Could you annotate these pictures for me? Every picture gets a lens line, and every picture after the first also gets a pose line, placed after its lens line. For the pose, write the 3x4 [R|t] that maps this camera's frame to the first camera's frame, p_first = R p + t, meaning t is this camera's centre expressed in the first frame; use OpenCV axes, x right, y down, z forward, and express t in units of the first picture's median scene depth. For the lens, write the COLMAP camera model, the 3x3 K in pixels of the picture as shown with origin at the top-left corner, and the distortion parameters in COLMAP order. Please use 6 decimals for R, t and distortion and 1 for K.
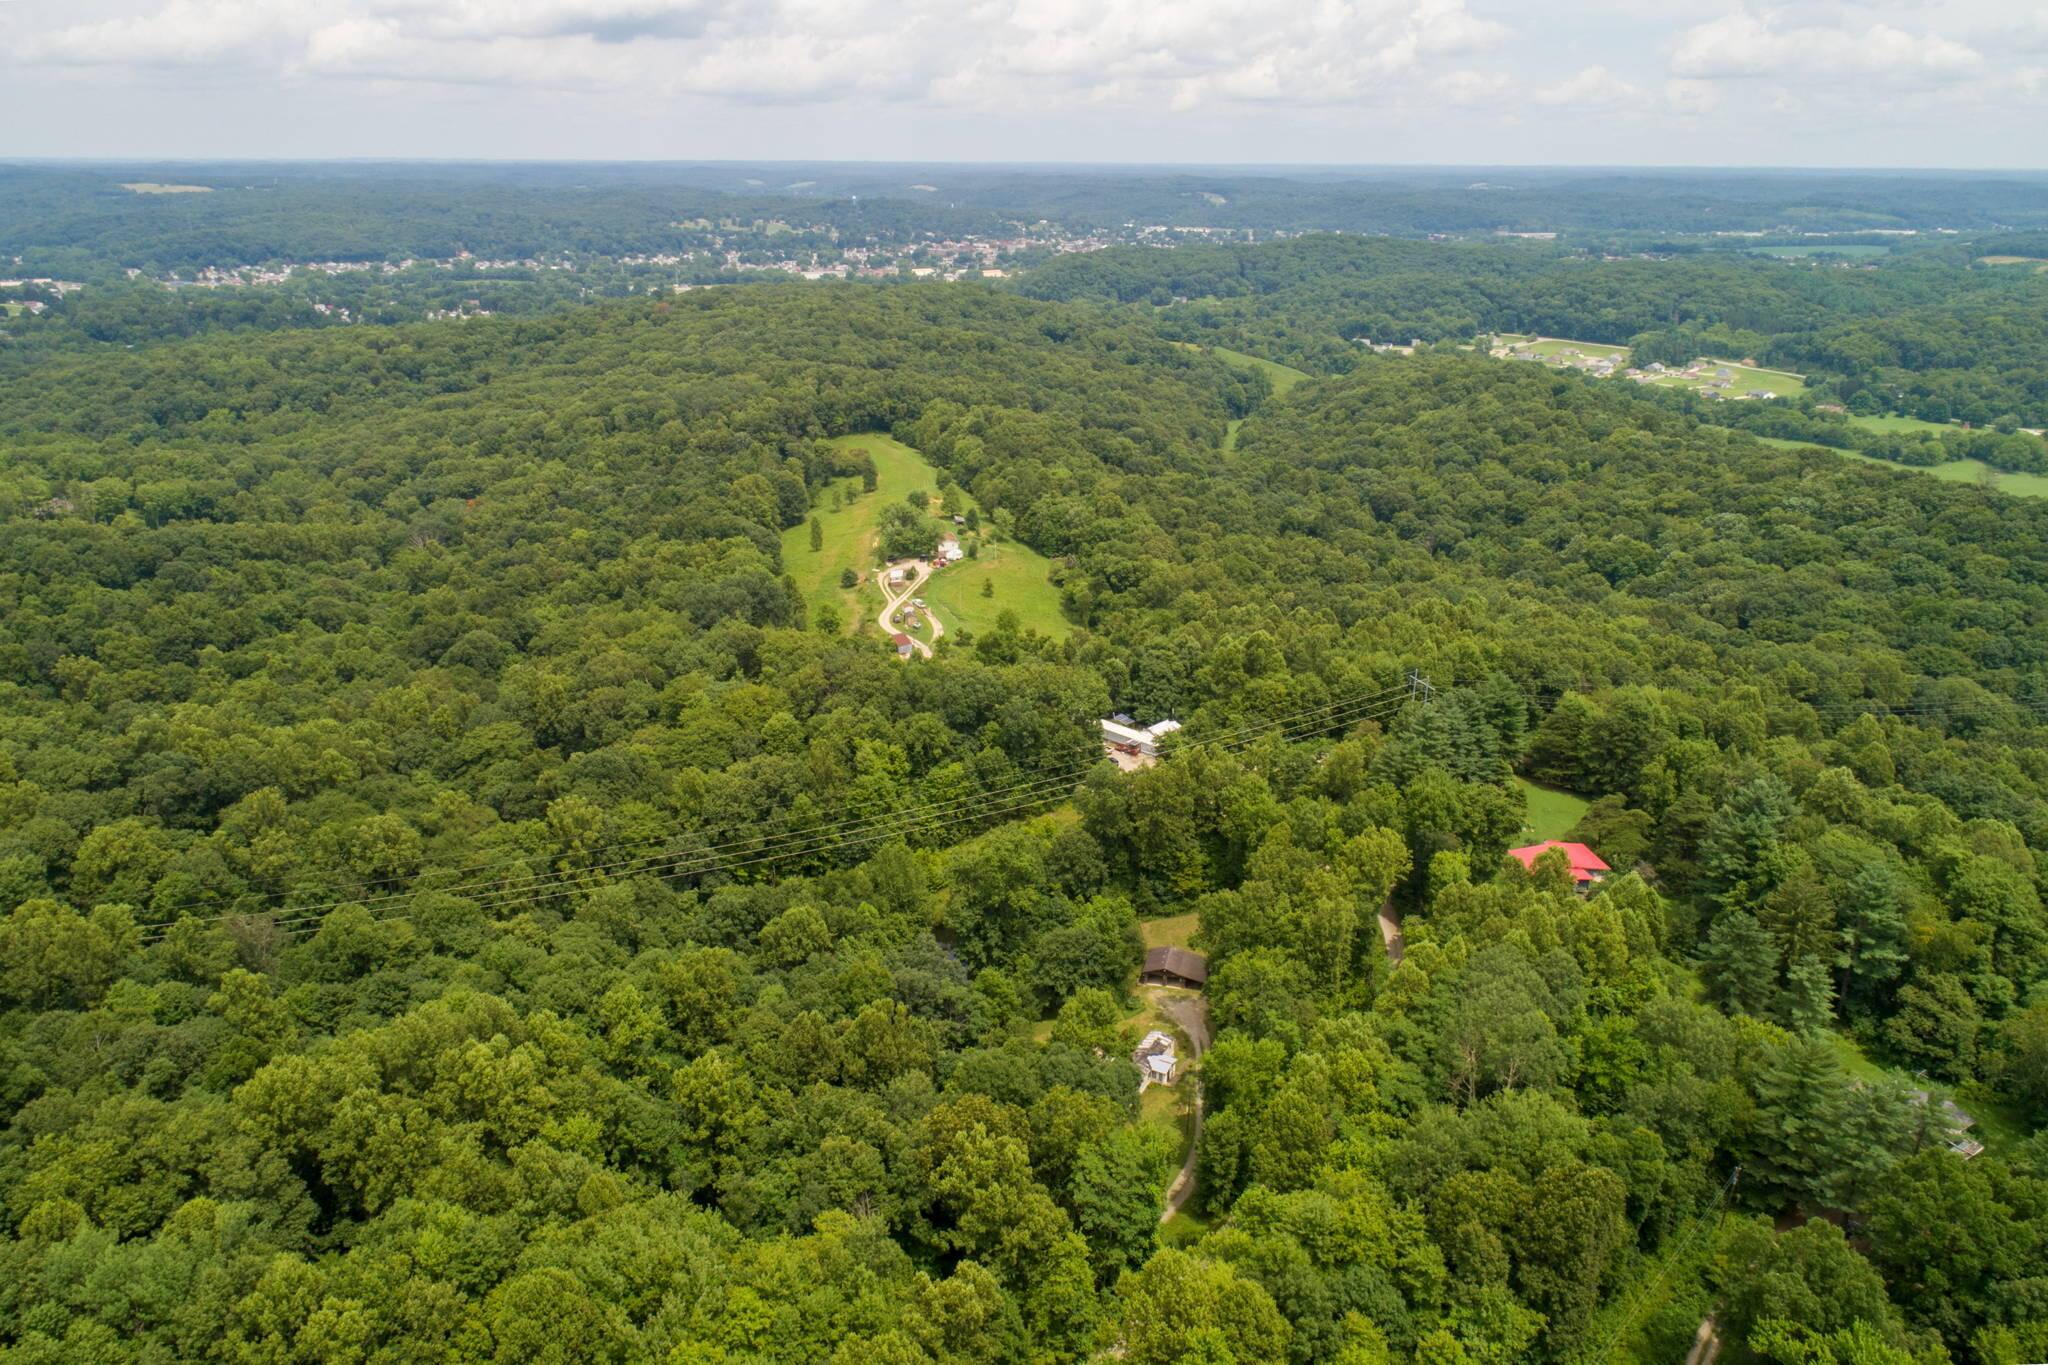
lens RADIAL K [[1436.3, 0, 1022.9], [0, 1436.3, 675.0], [0, 0, 1]] dist [-0.005370, 0.009649]
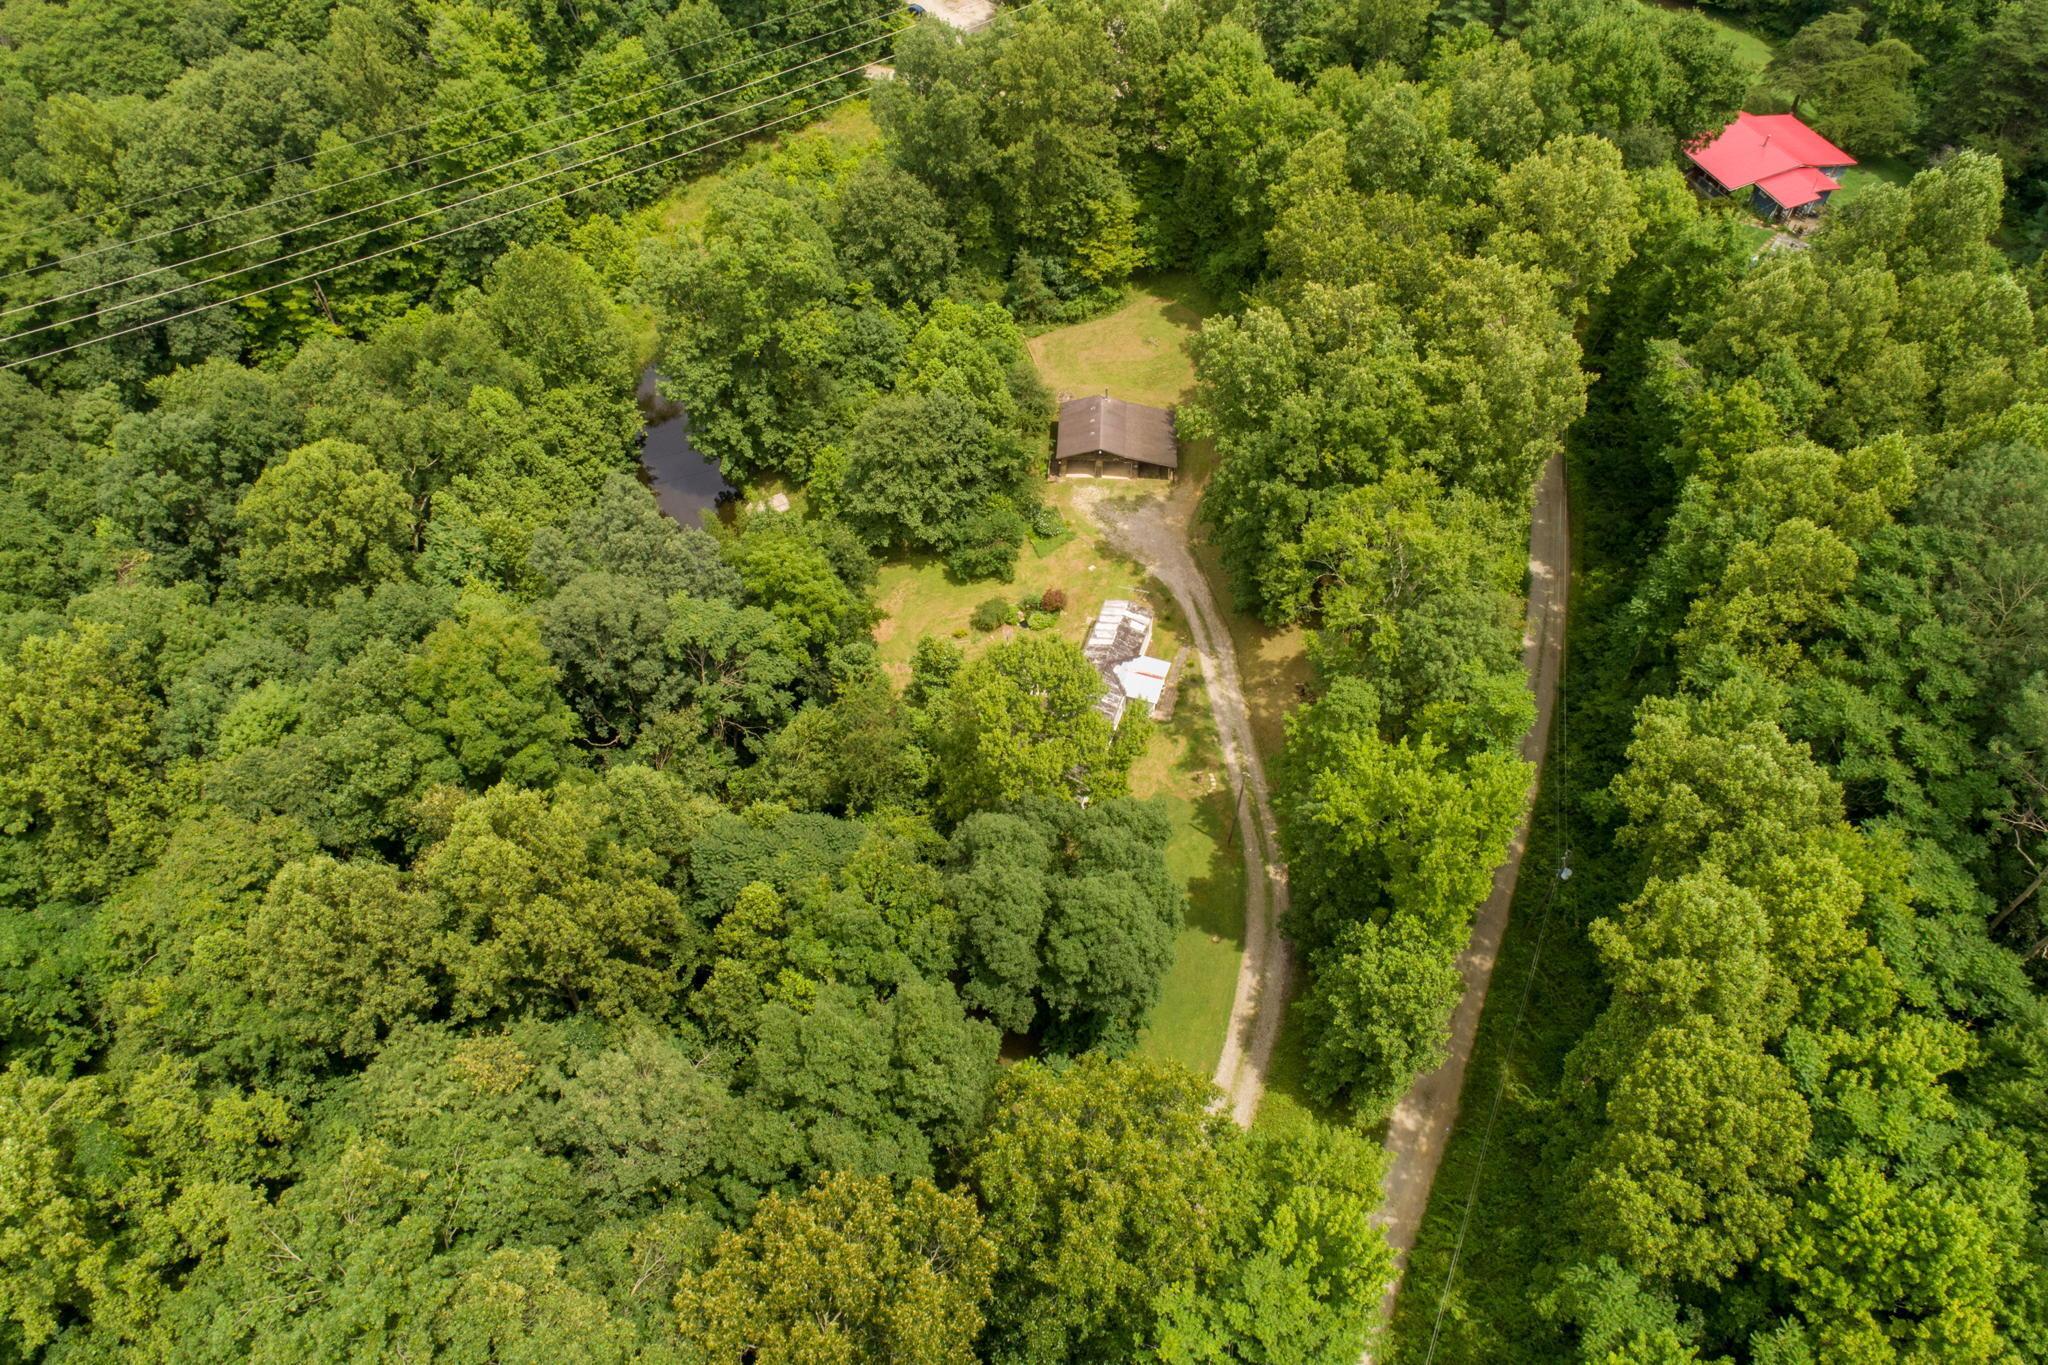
lens RADIAL K [[1387.0, 0, 1024.0], [0, 1387.0, 682.5], [0, 0, 1]] dist [-0.004762, 0.009498]
pose [[0.980327, -0.143221, 0.135819, -0.007586], [0.056382, 0.862630, 0.502684, 0.017469], [-0.189157, -0.485137, 0.853734, 0.425337]]
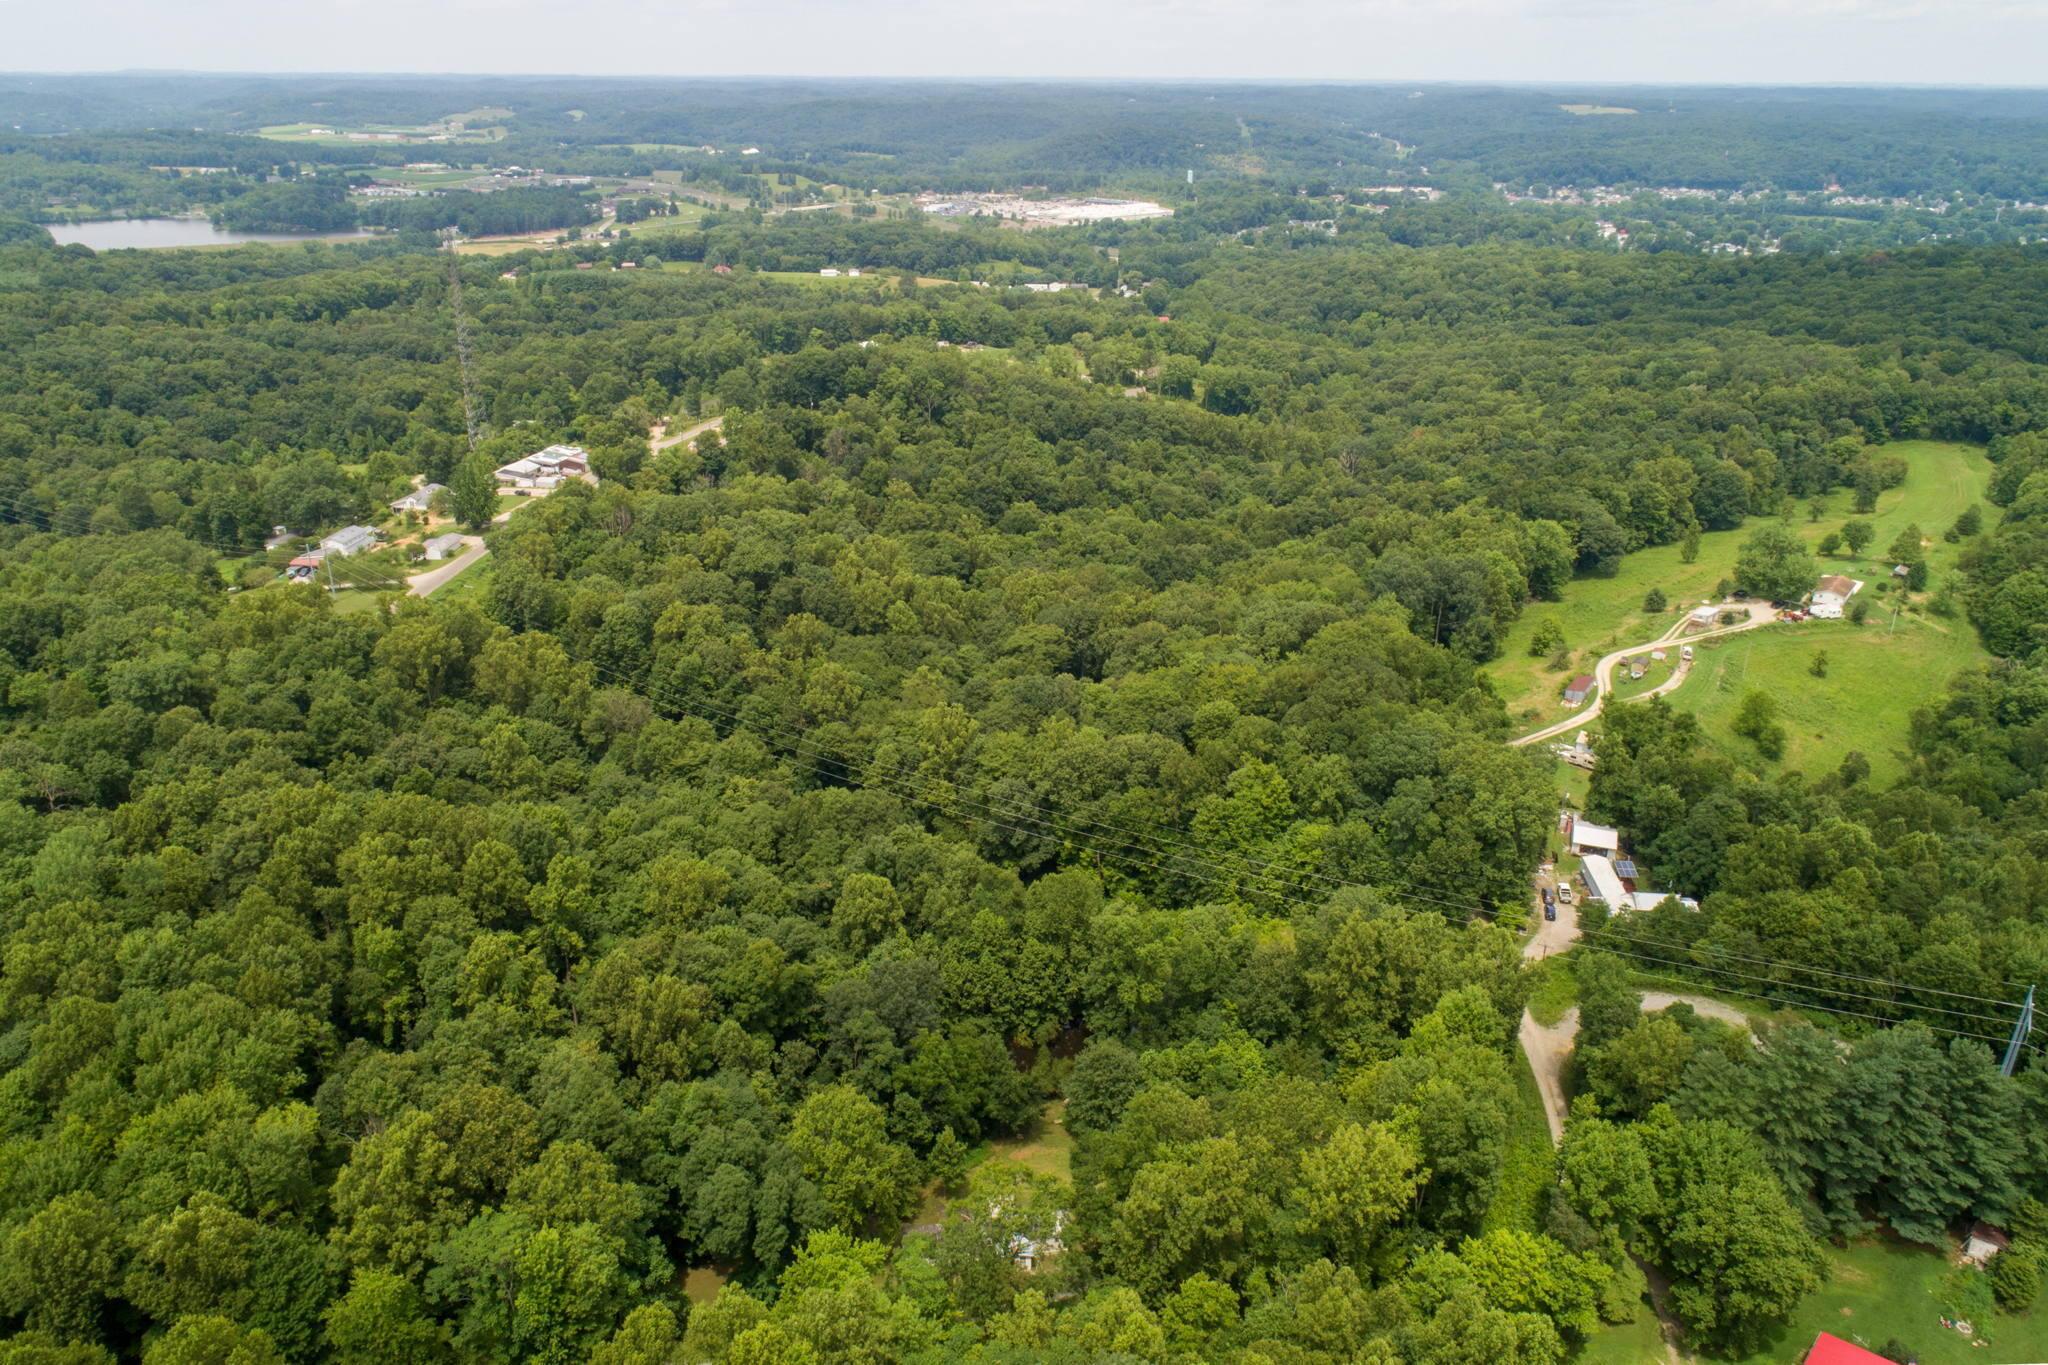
lens RADIAL K [[1436.3, 0, 1022.9], [0, 1436.3, 675.0], [0, 0, 1]] dist [-0.005370, 0.009649]
pose [[0.621874, 0.304099, -0.721662, 0.402706], [-0.270780, 0.948183, 0.166214, -0.106189], [0.734813, 0.092048, 0.671995, 0.332920]]
